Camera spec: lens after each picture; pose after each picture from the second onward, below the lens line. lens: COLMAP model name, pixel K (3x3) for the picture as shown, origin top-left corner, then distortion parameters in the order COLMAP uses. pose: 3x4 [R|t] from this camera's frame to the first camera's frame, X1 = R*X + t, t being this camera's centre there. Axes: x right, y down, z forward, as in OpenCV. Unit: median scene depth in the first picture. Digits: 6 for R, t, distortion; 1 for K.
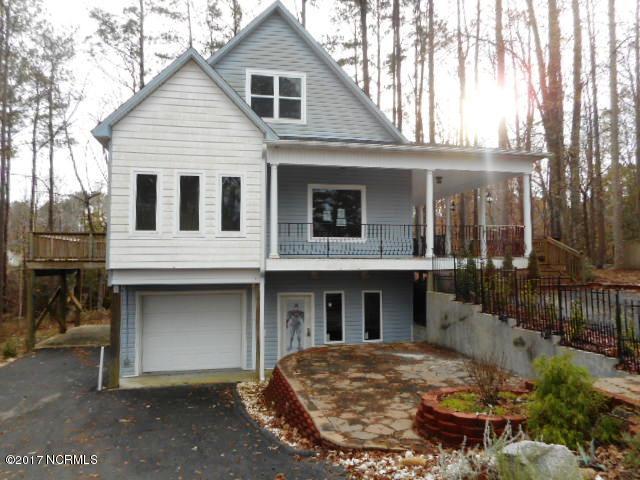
lens RADIAL K [[483.9, 0, 319.4], [0, 483.9, 242.1], [0, 0, 1]] dist [0.014322, 0.000555]
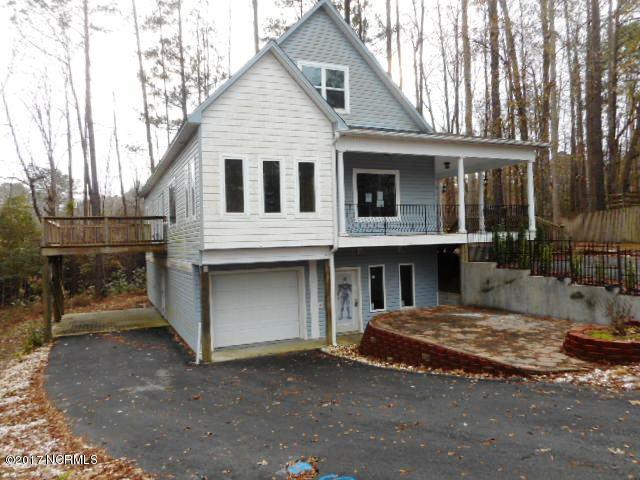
lens RADIAL K [[483.9, 0, 321.3], [0, 483.9, 237.8], [0, 0, 1]] dist [0.014322, 0.000555]
pose [[0.978485, -0.025042, 0.204790, -0.350025], [0.019193, 0.999351, 0.030497, 0.002229], [-0.205421, -0.025911, 0.978331, -0.071230]]
